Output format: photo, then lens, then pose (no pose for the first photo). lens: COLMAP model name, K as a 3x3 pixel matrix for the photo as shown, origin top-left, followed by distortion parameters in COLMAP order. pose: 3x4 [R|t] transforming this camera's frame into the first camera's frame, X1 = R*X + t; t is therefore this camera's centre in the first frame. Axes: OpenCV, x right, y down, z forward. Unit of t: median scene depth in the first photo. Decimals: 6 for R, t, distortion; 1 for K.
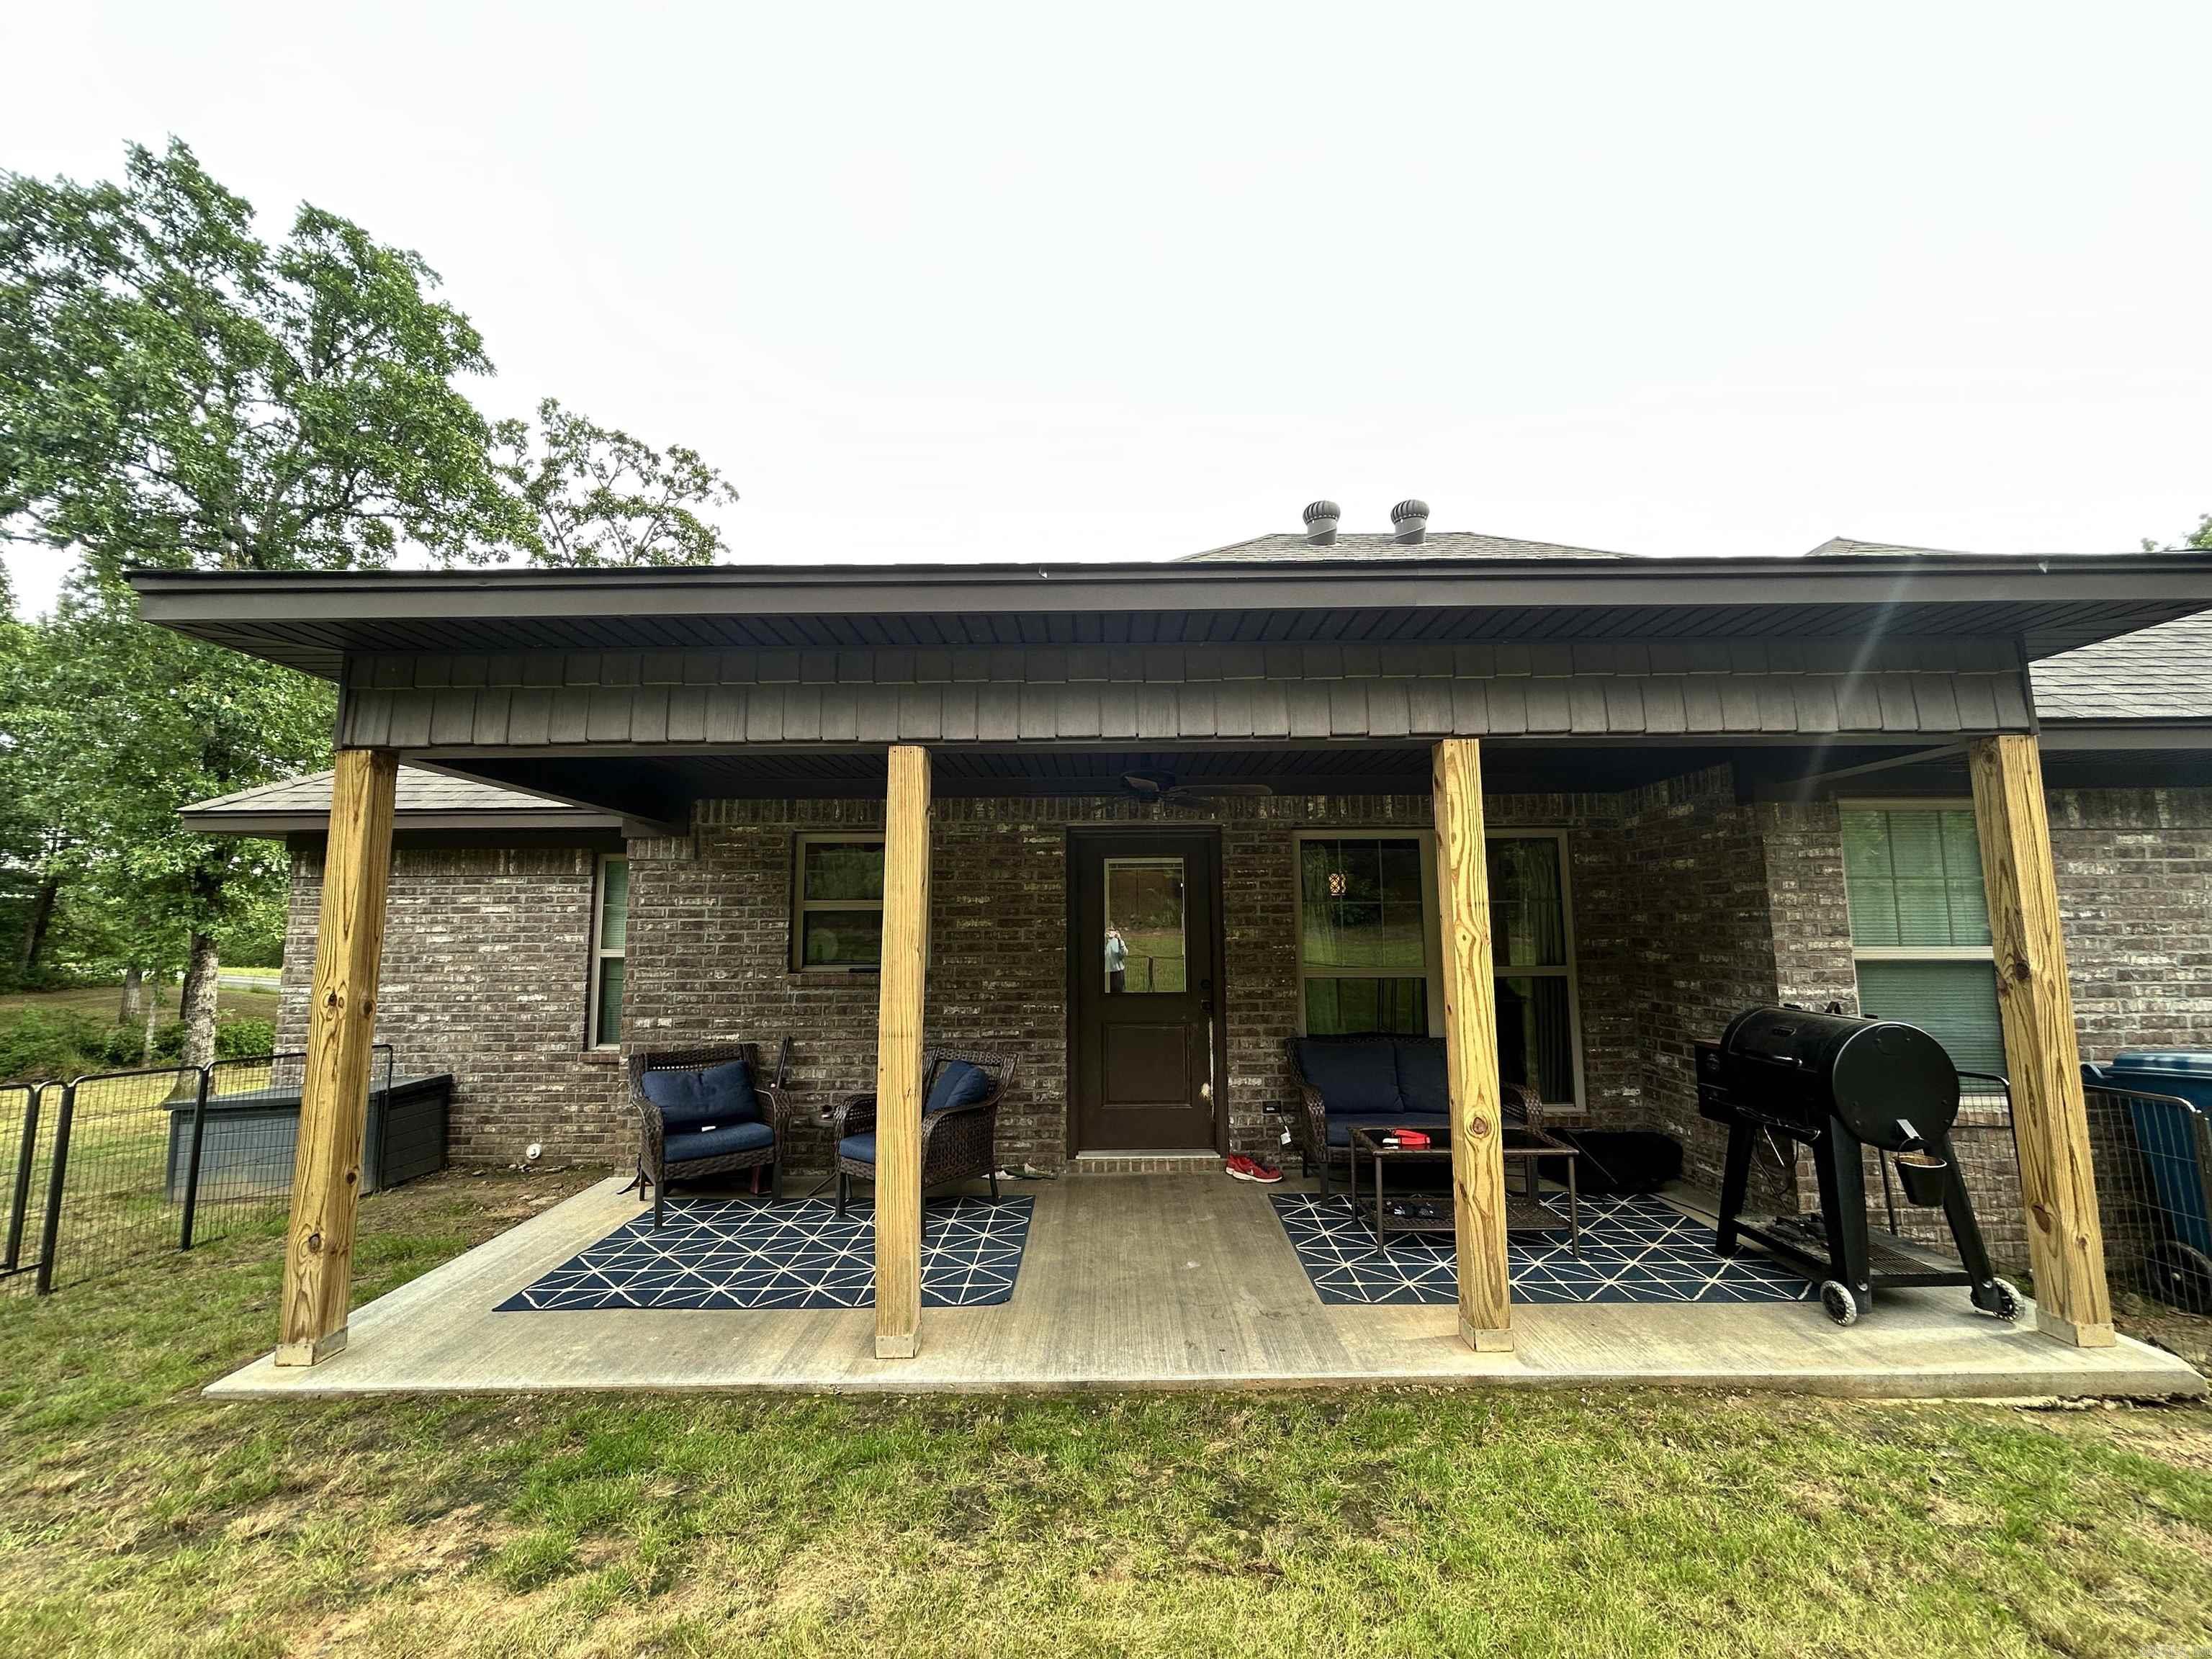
lens RADIAL K [[904.3, 0, 1103.7], [0, 904.3, 829.6], [0, 0, 1]] dist [-0.002396, 0.000061]
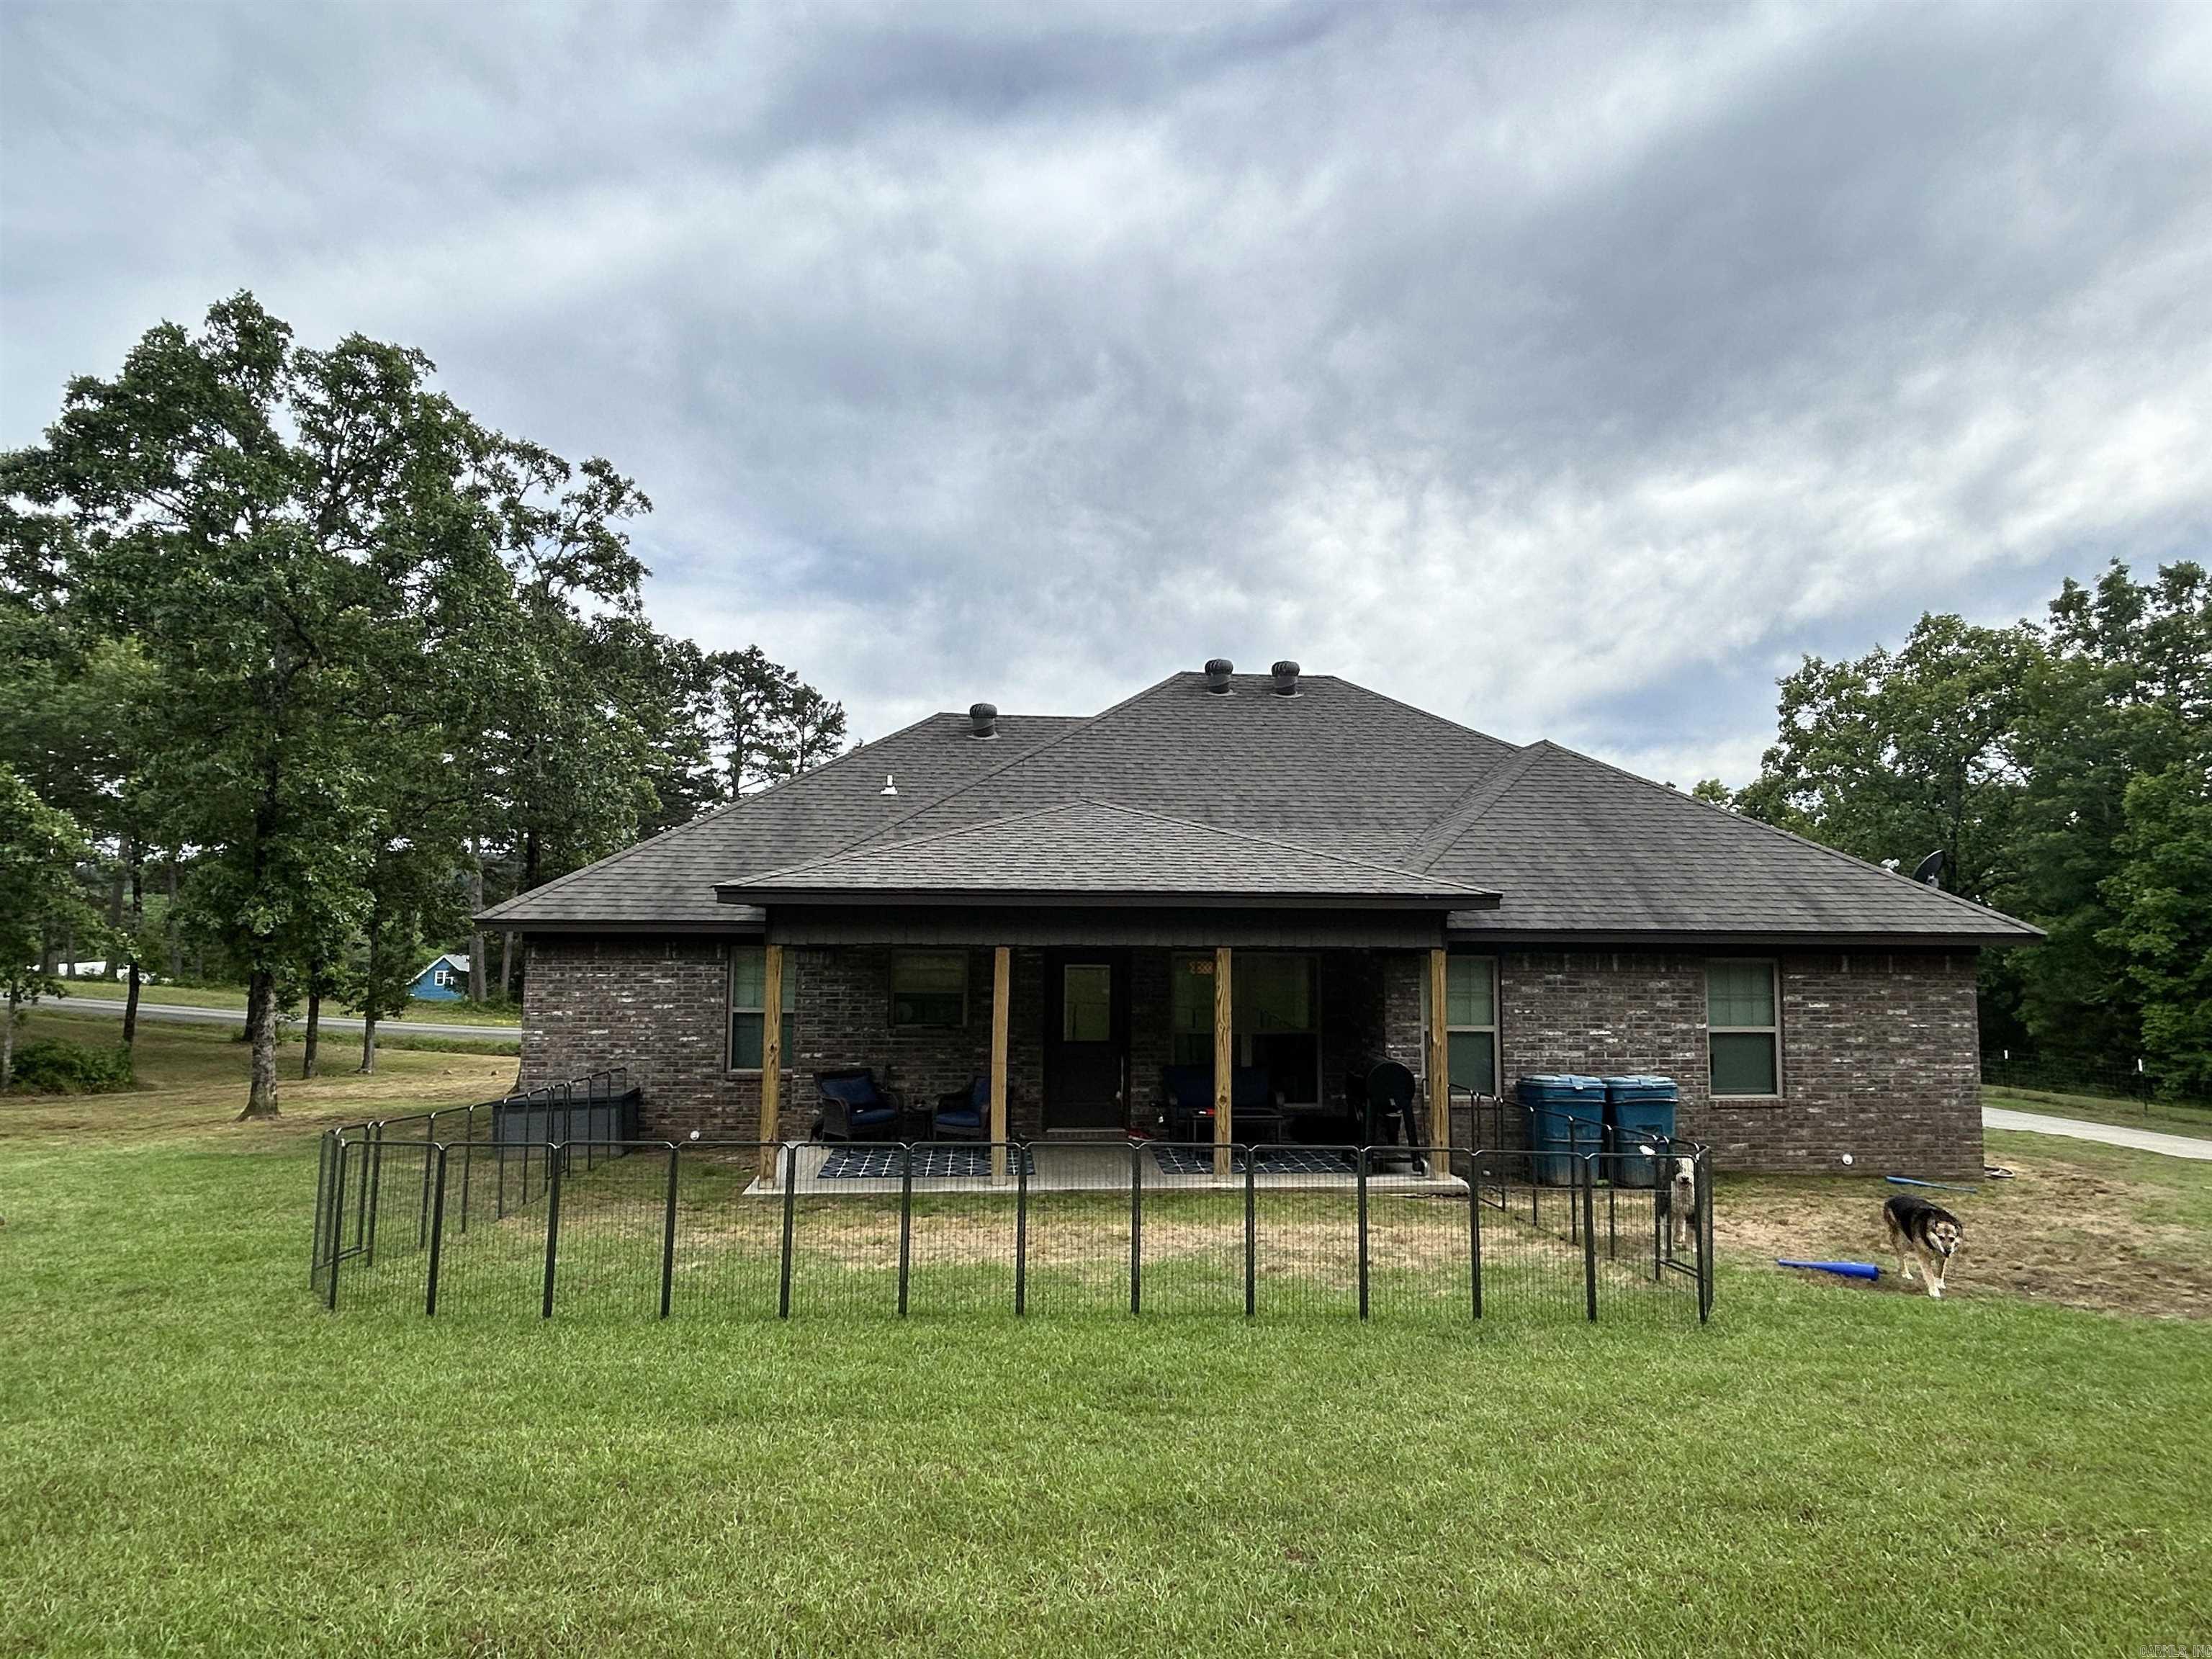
lens RADIAL K [[1248.4, 0, 1098.3], [0, 1248.4, 819.5], [0, 0, 1]] dist [-0.004871, 0.009742]
pose [[0.995348, 0.025078, 0.093019, -0.174649], [-0.027452, 0.999327, 0.024328, -0.324599], [-0.092346, -0.026769, 0.995367, -1.476866]]
